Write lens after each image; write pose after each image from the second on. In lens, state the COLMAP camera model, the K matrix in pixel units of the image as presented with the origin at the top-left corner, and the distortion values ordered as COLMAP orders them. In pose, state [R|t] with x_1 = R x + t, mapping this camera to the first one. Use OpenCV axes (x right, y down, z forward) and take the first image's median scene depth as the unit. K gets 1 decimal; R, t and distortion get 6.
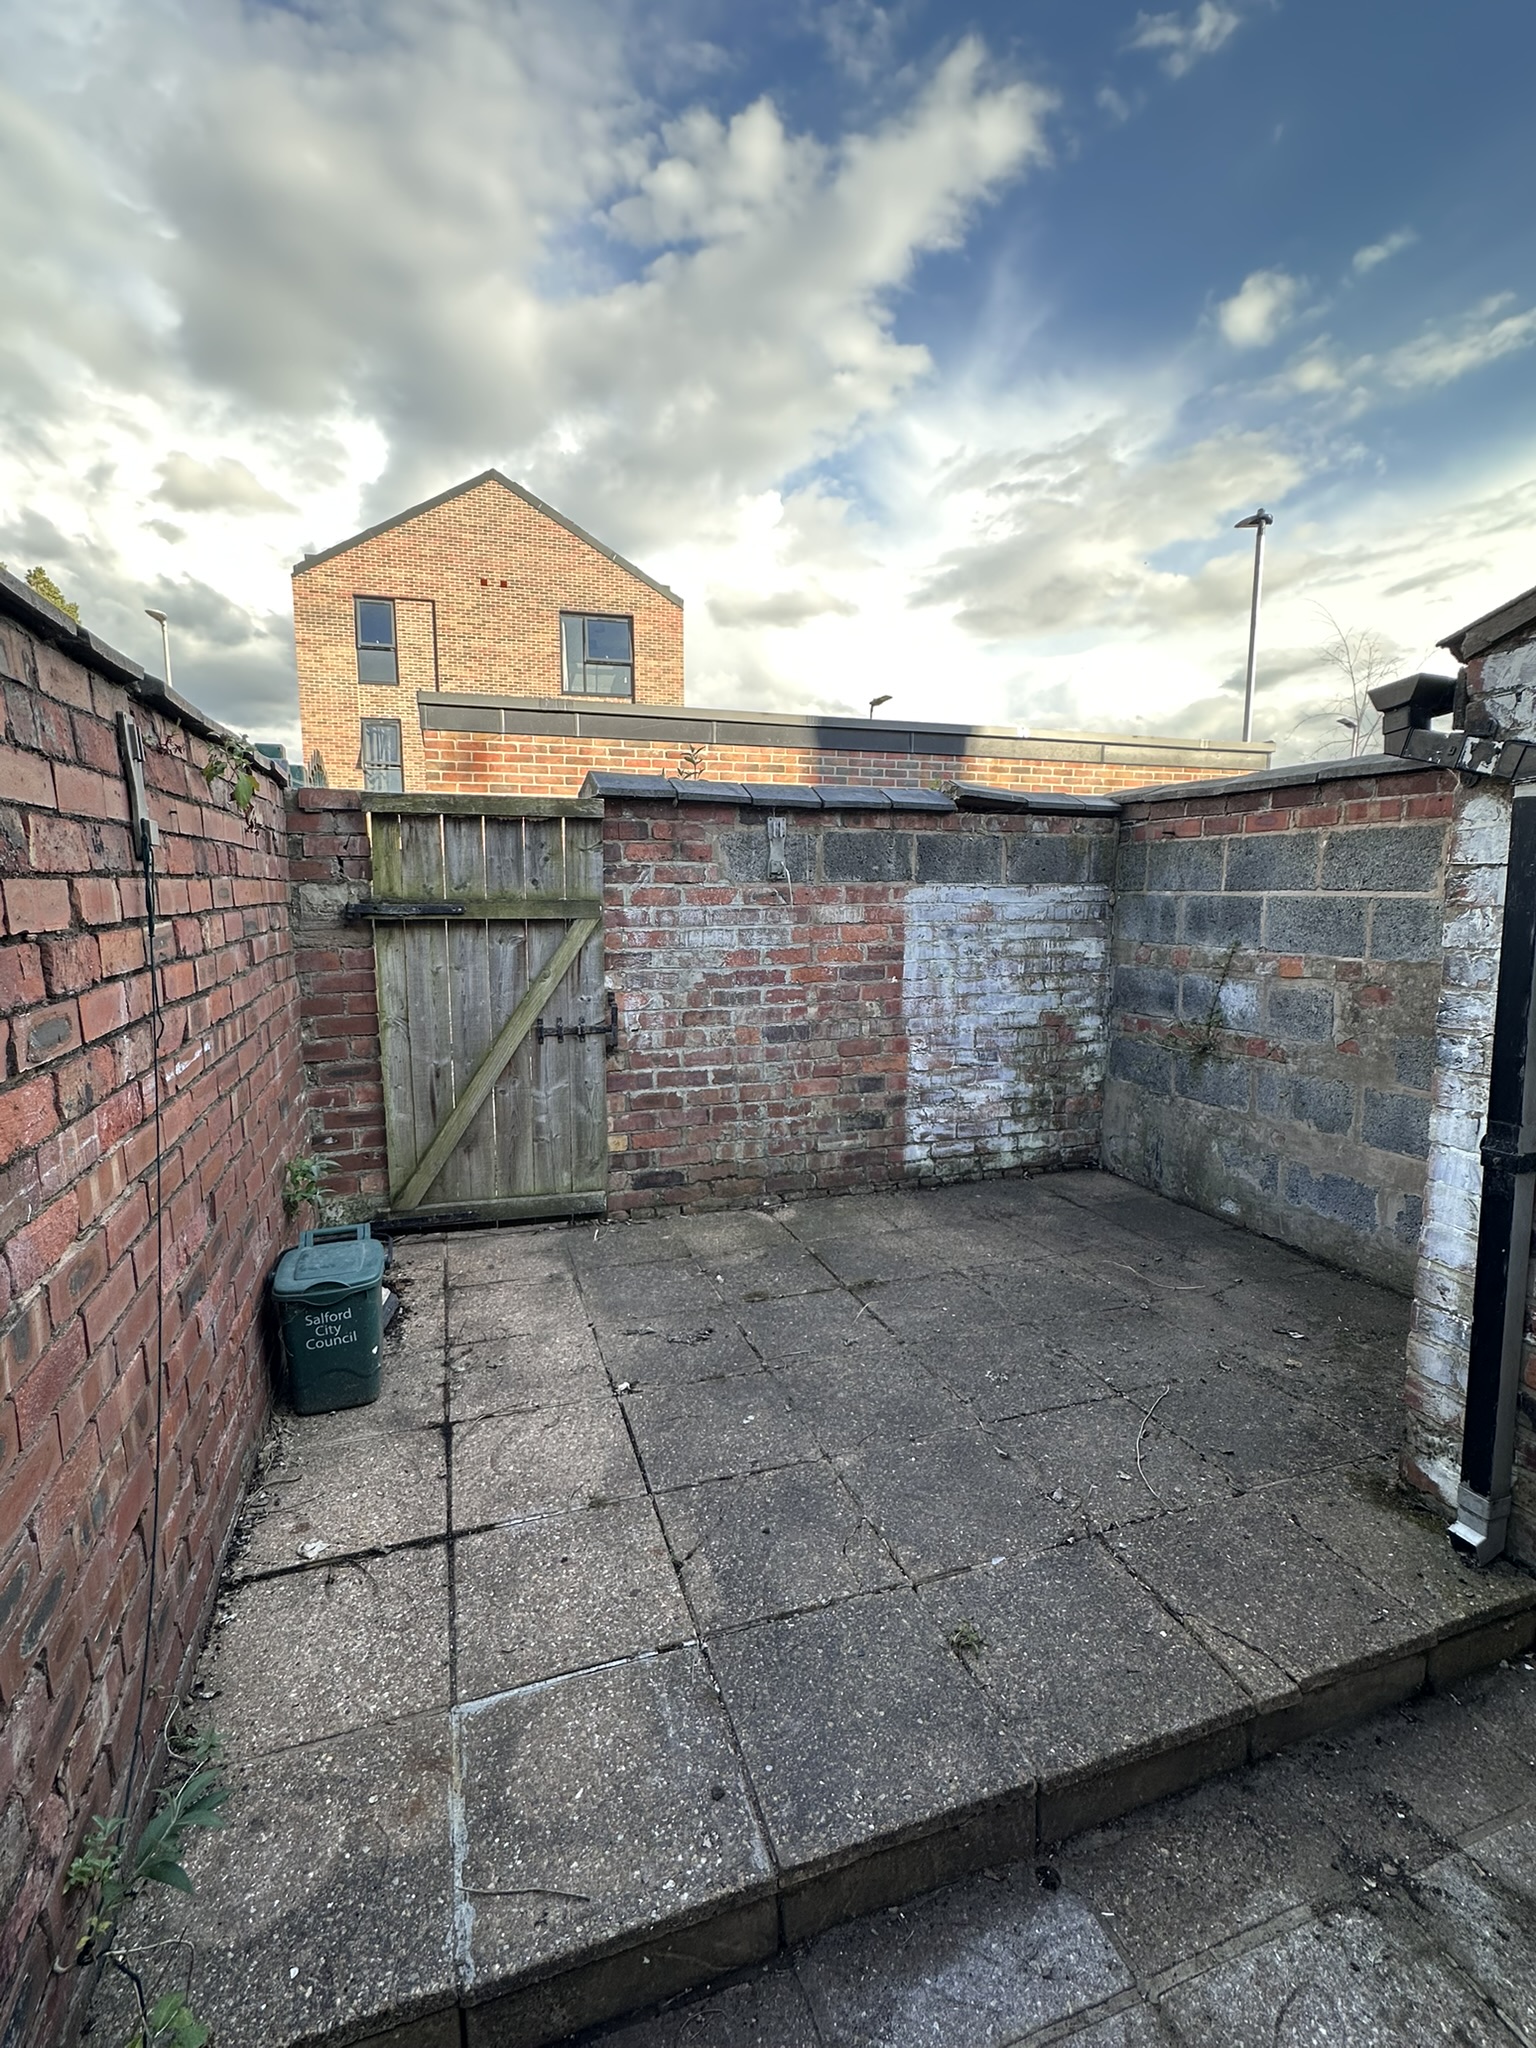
lens RADIAL K [[948.4, 0, 775.8], [0, 948.4, 1007.1], [0, 0, 1]] dist [-0.001392, -0.000179]
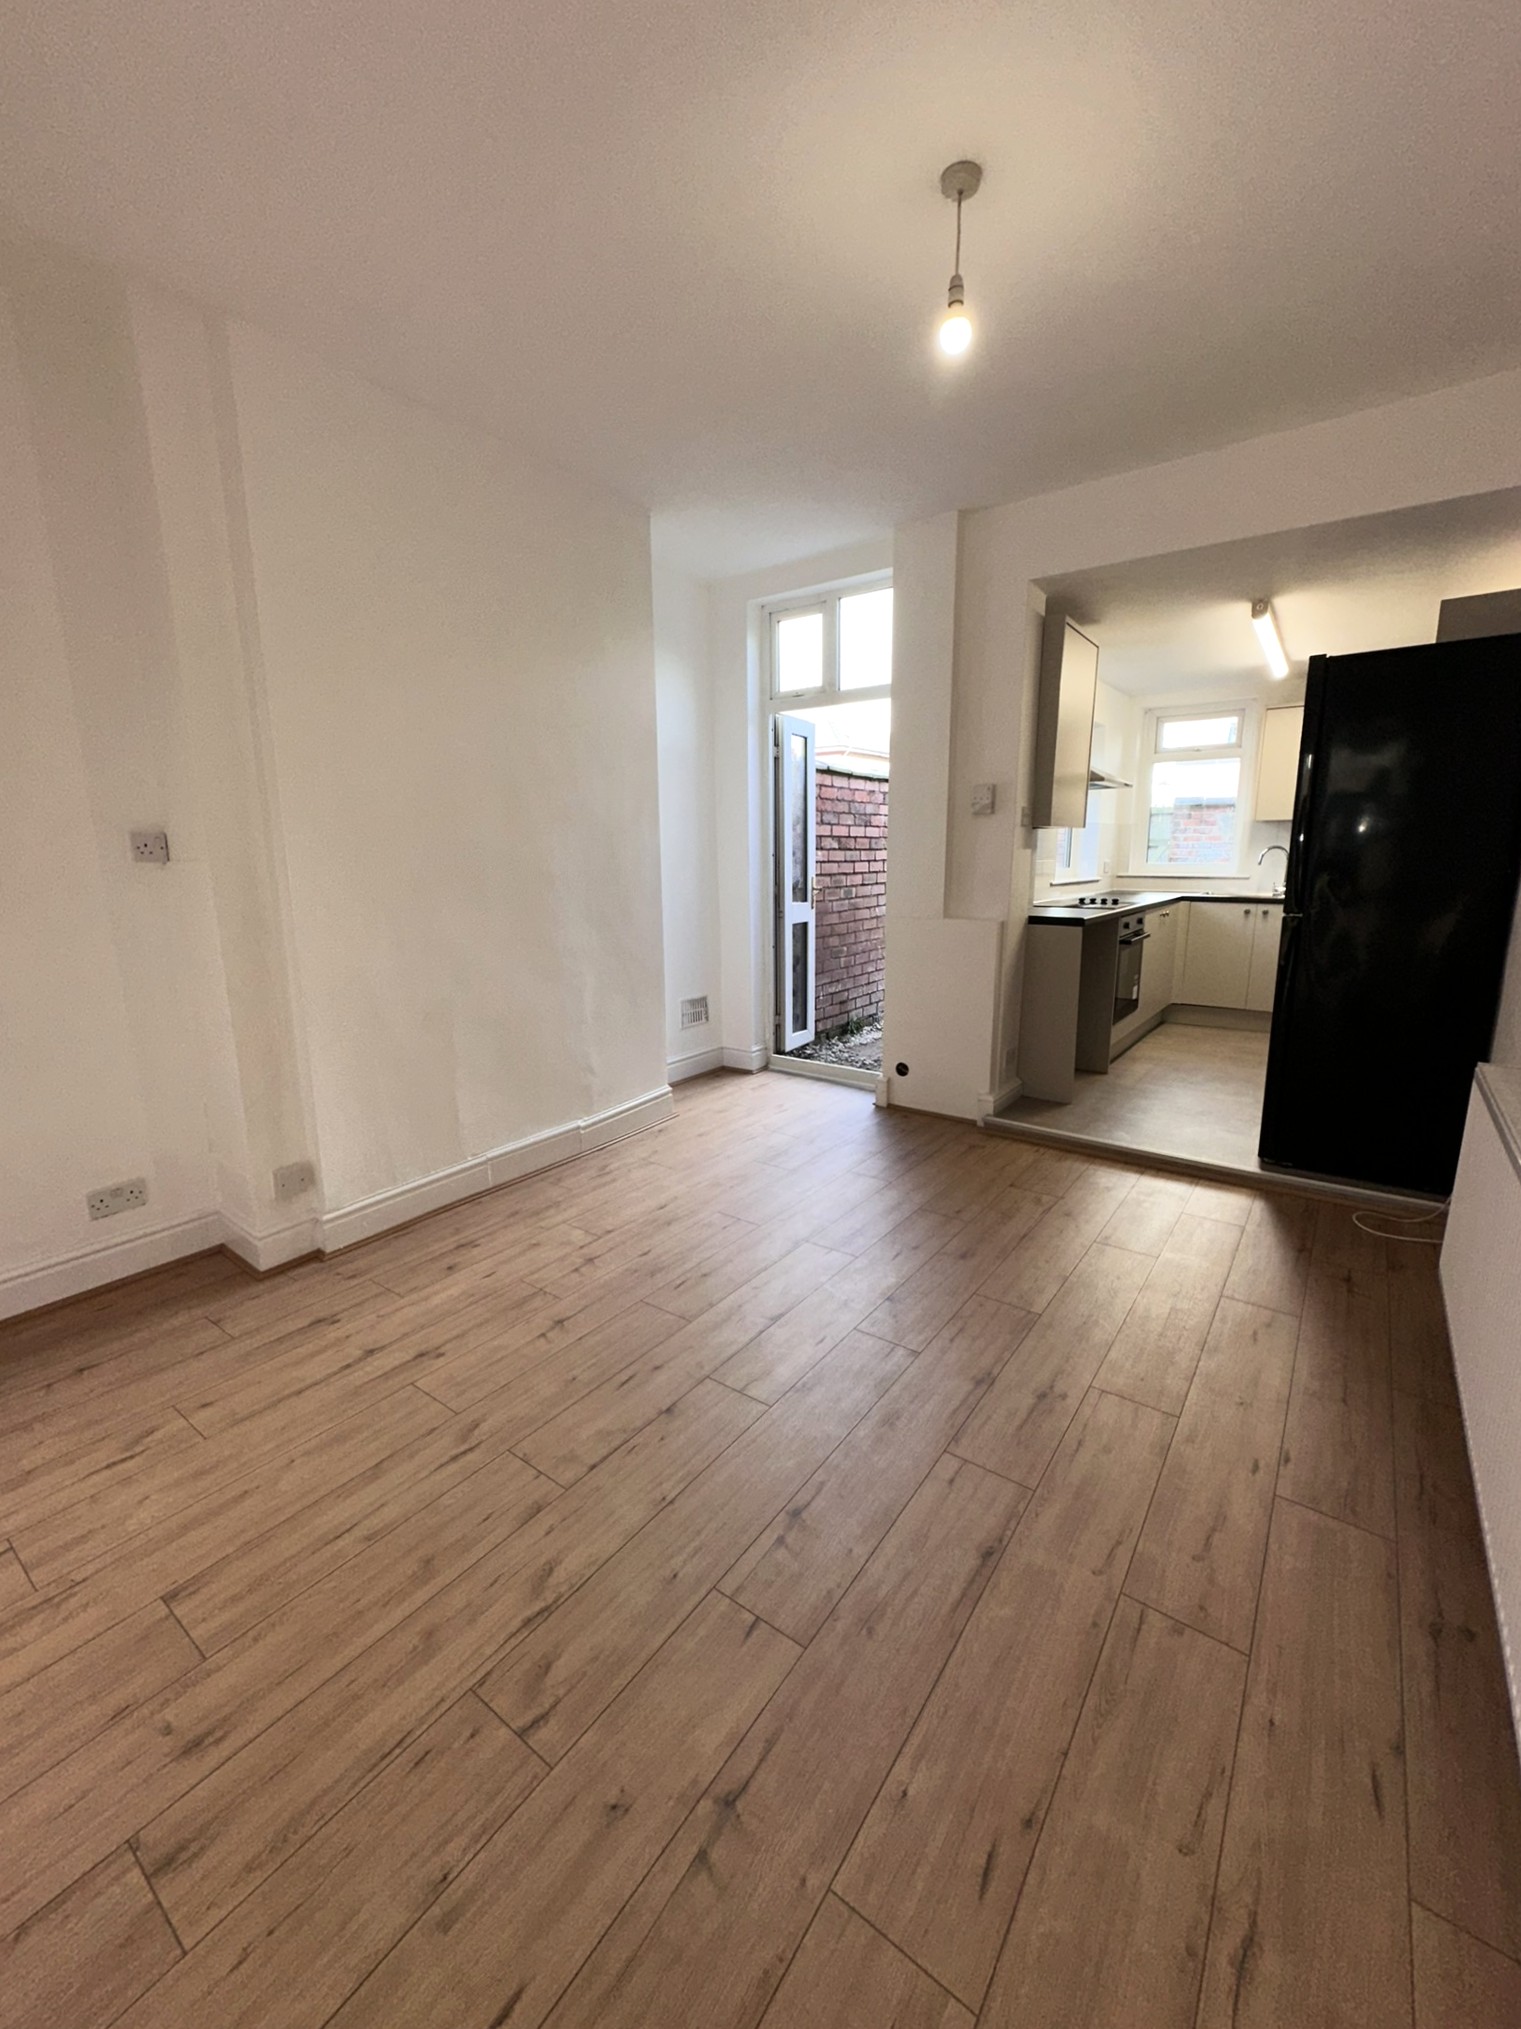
lens RADIAL K [[816.1, 0, 748.9], [0, 816.1, 1014.6], [0, 0, 1]] dist [-0.004830, 0.001132]
pose [[0.548828, 0.169638, -0.818542, 1.257856], [-0.096684, 0.985503, 0.139413, 0.199222], [0.830325, 0.002626, 0.557273, -1.521571]]
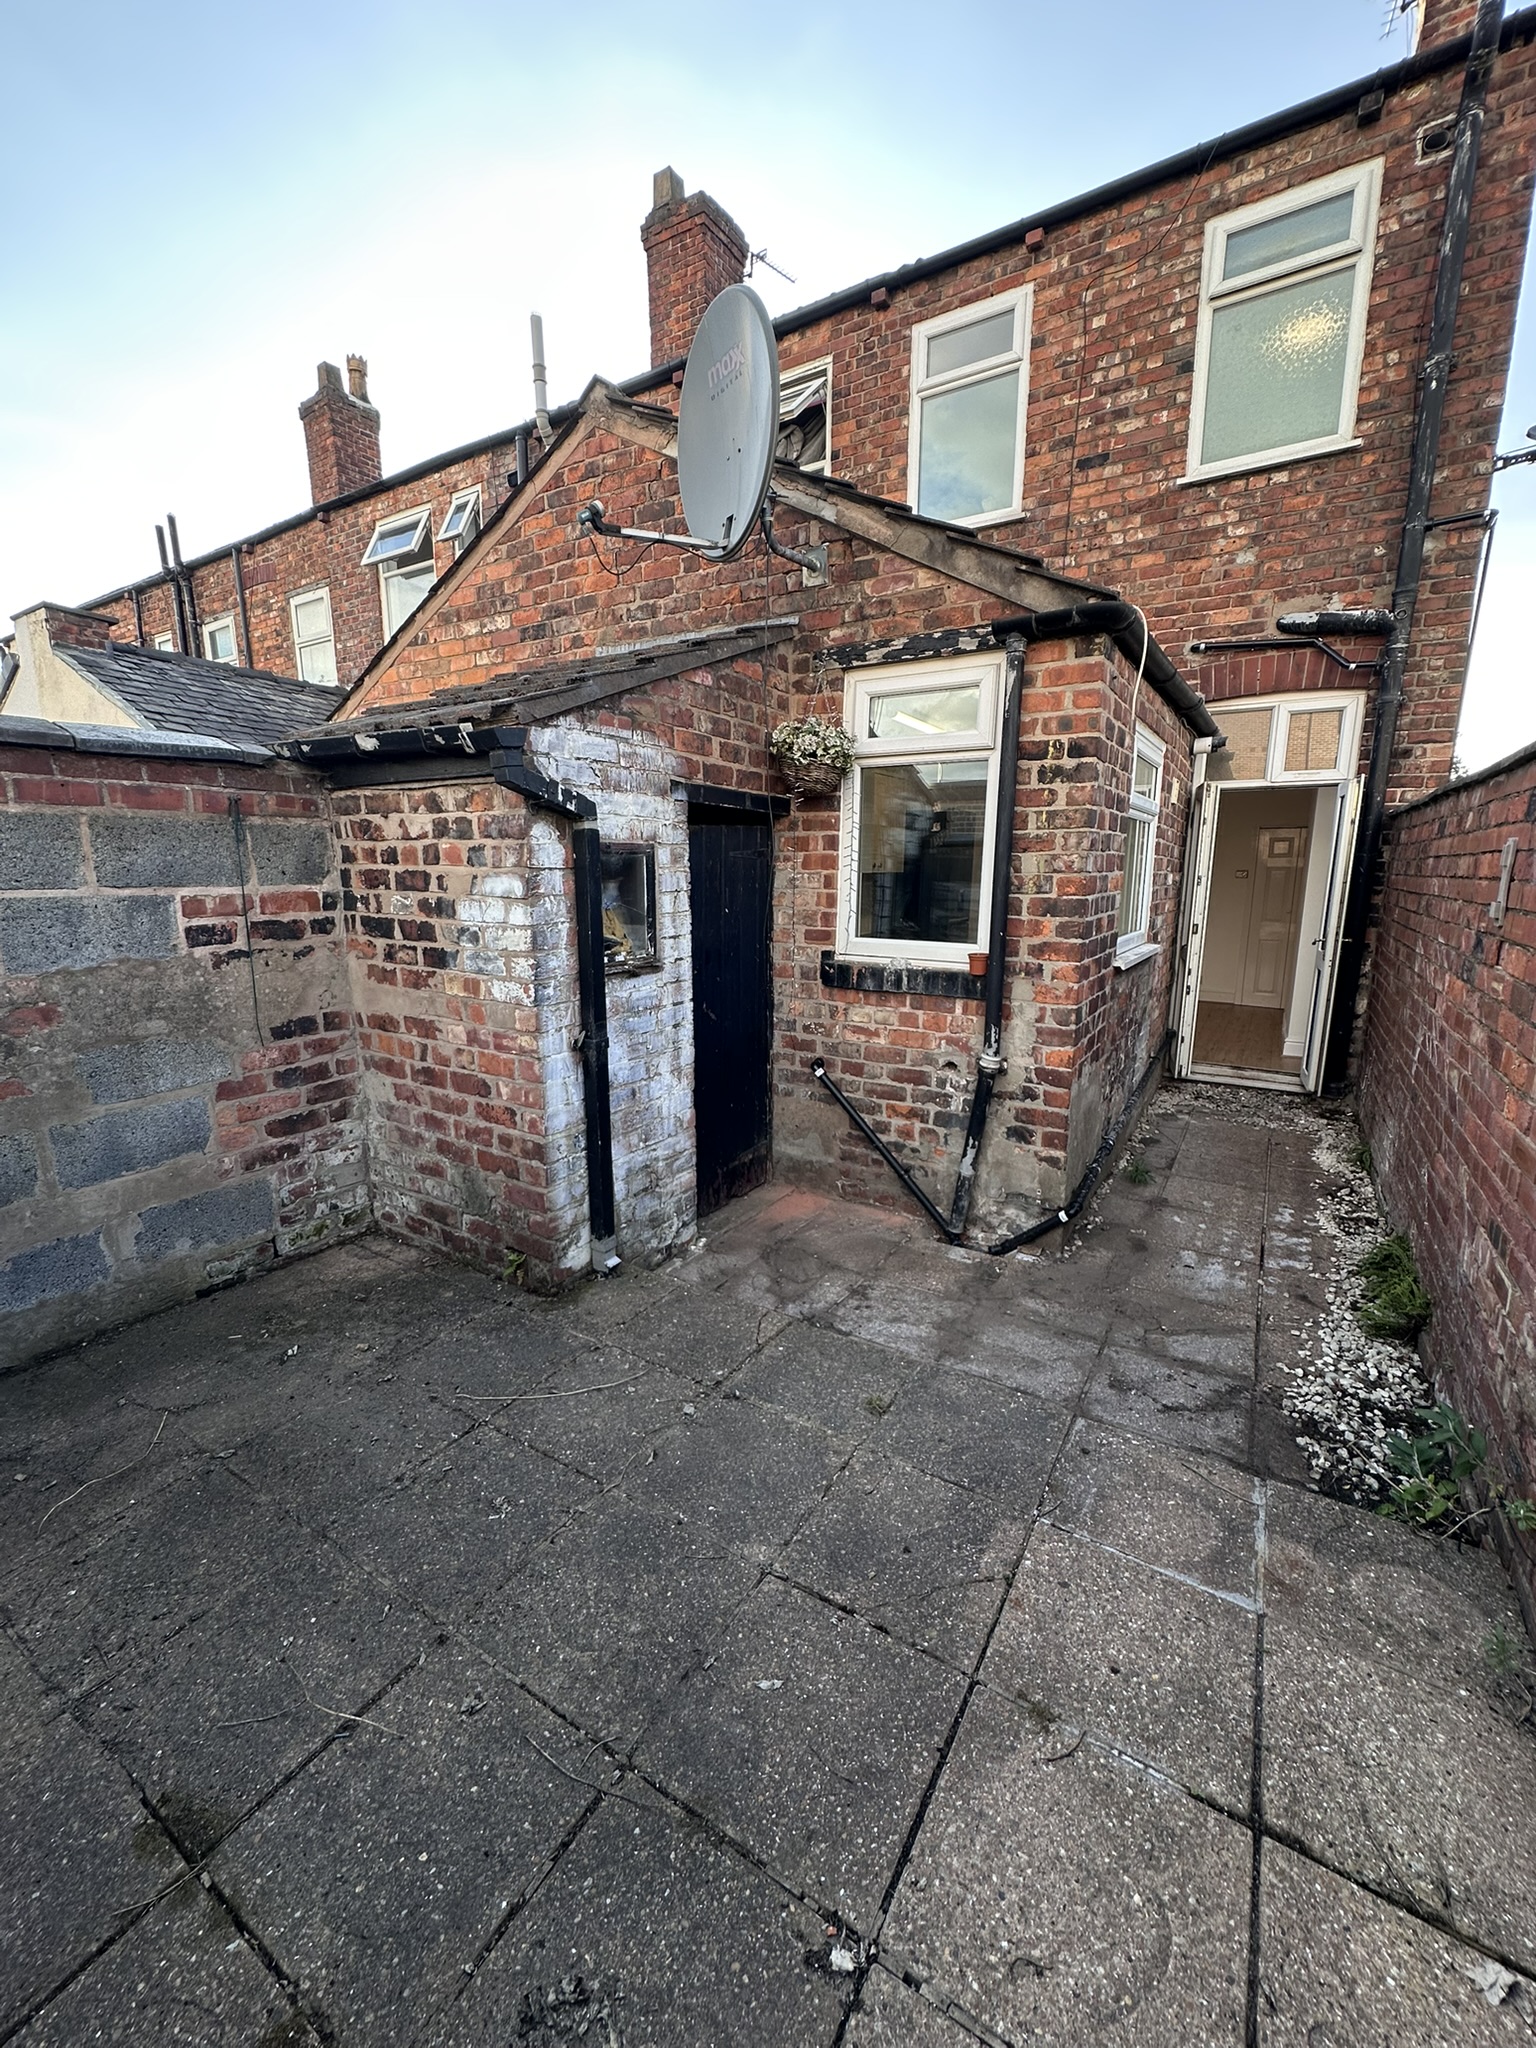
lens RADIAL K [[823.8, 0, 758.0], [0, 823.8, 1020.2], [0, 0, 1]] dist [-0.004830, 0.001132]
pose [[-0.624493, -0.142988, 0.767830, -0.419099], [0.097510, 0.961133, 0.258293, -0.181297], [-0.774919, 0.236173, -0.586279, 1.272594]]
